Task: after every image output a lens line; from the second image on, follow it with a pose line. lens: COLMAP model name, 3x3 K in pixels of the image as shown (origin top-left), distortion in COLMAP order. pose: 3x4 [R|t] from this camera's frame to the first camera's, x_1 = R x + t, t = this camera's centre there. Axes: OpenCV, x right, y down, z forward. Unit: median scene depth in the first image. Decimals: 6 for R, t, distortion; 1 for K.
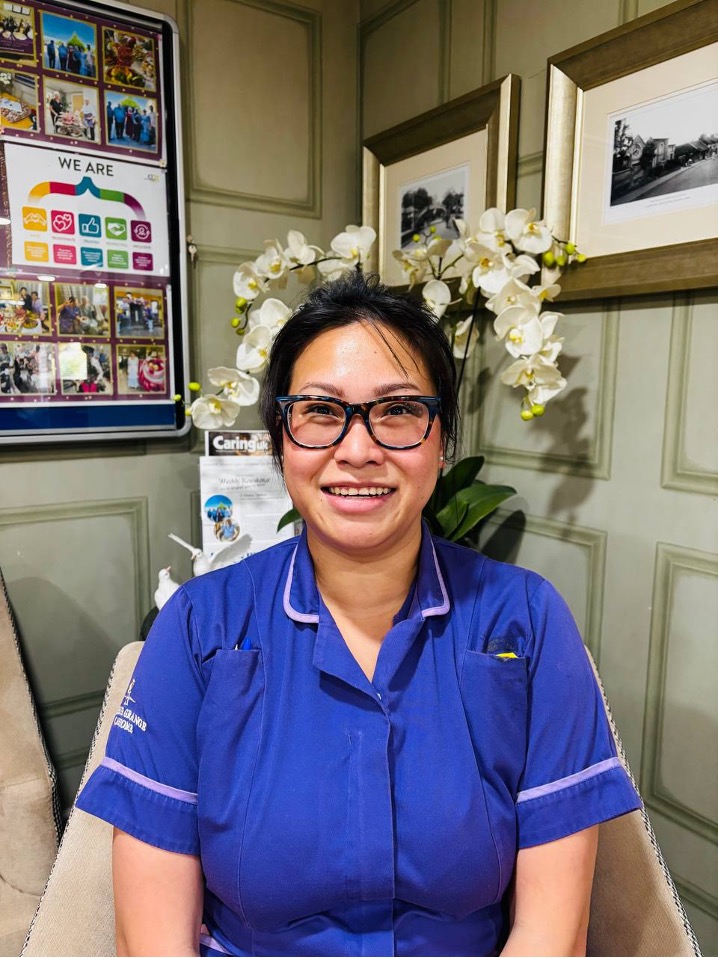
lens RADIAL K [[733.0, 0, 366.7], [0, 733.0, 484.2], [0, 0, 1]] dist [0.033230, -0.038659]
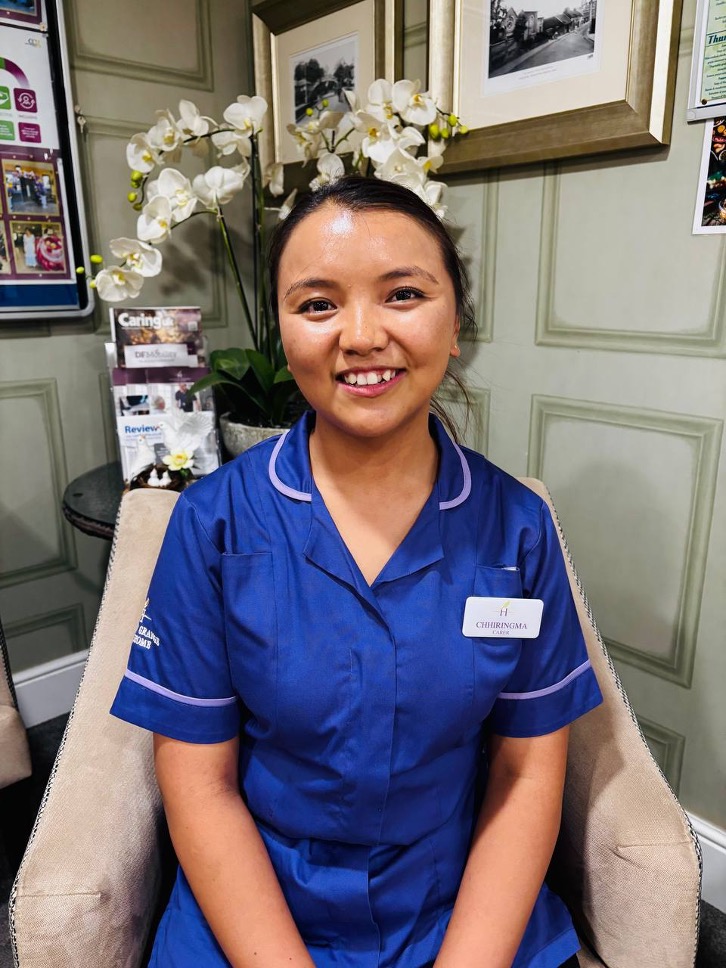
lens RADIAL K [[740.7, 0, 373.2], [0, 740.7, 485.8], [0, 0, 1]] dist [0.033230, -0.038659]
pose [[0.991746, -0.047800, 0.118976, 0.007880], [0.032489, 0.991312, 0.127452, 0.053841], [-0.124035, -0.122534, 0.984683, -0.094703]]
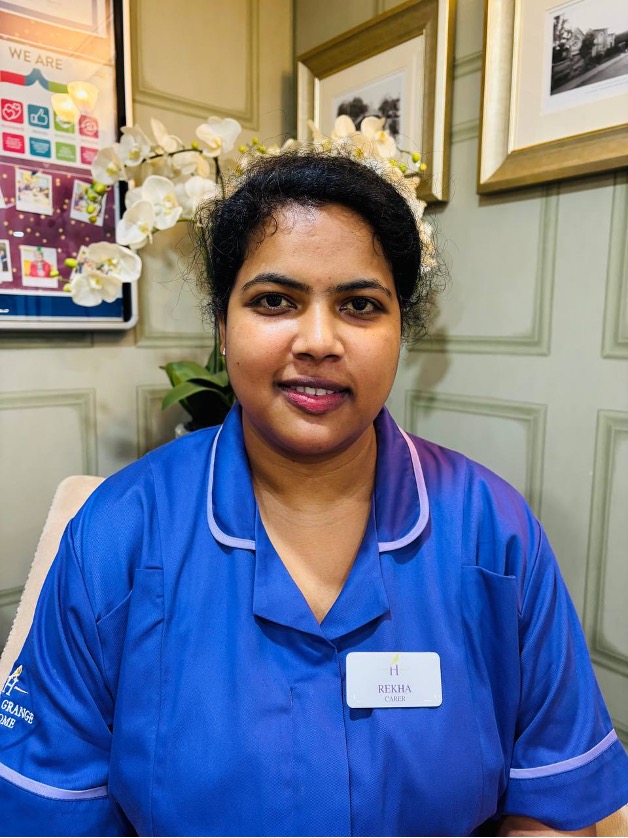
lens RADIAL K [[641.2, 0, 316.8], [0, 641.2, 414.8], [0, 0, 1]] dist [0.033230, -0.038659]
pose [[0.995957, -0.010170, 0.089250, -0.079747], [0.011596, 0.999813, -0.015470, 0.080614], [-0.089076, 0.016442, 0.995889, 0.089530]]
